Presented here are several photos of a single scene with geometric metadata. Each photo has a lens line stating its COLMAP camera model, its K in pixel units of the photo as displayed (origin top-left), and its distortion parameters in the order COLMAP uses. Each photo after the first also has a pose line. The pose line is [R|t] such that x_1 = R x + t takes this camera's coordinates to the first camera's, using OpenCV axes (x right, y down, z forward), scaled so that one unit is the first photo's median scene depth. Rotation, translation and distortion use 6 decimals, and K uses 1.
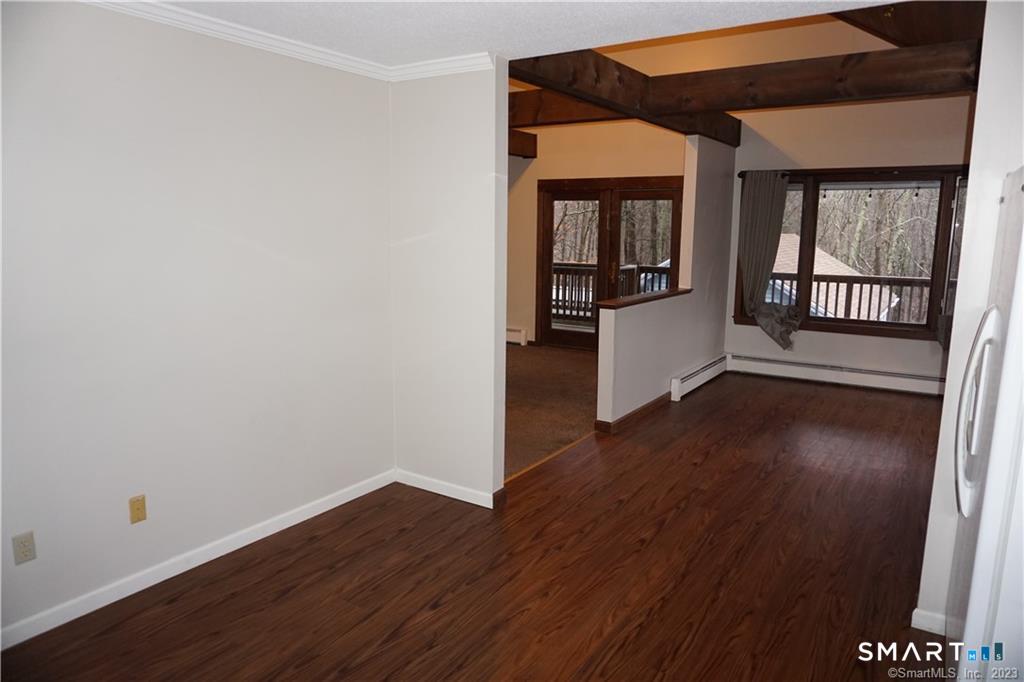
lens RADIAL K [[701.6, 0, 513.5], [0, 701.6, 337.8], [0, 0, 1]] dist [-0.005292, 0.015331]
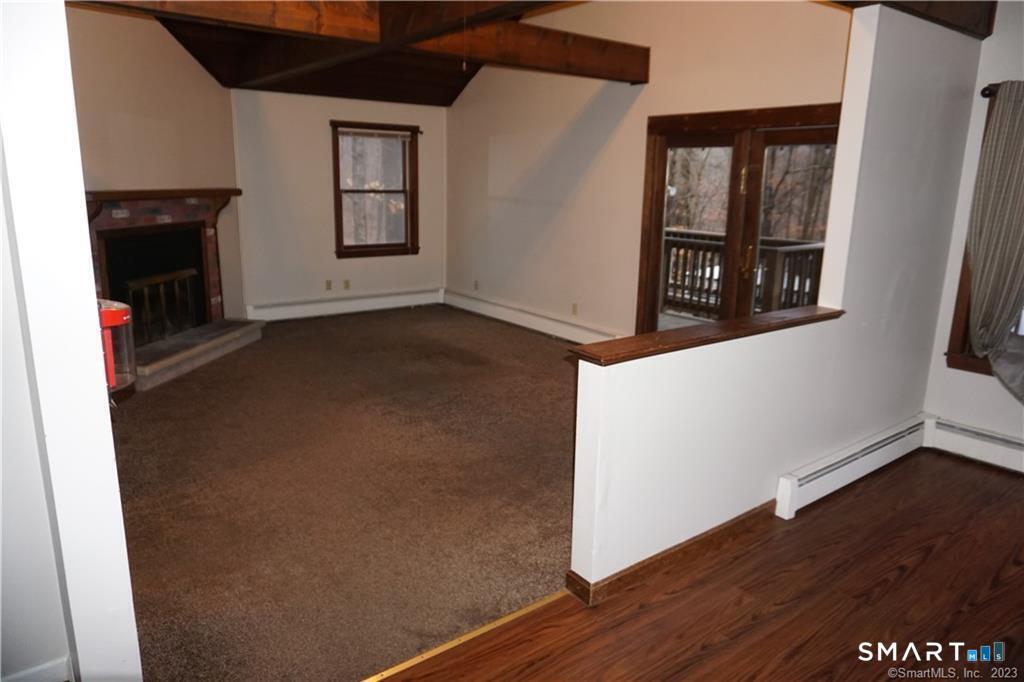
lens RADIAL K [[701.6, 0, 513.4], [0, 701.6, 344.7], [0, 0, 1]] dist [-0.005292, 0.015331]
pose [[0.947088, 0.081847, -0.310362, 0.162635], [-0.061403, 0.995284, 0.075098, -0.059475], [0.315045, -0.052067, 0.947647, 0.368090]]
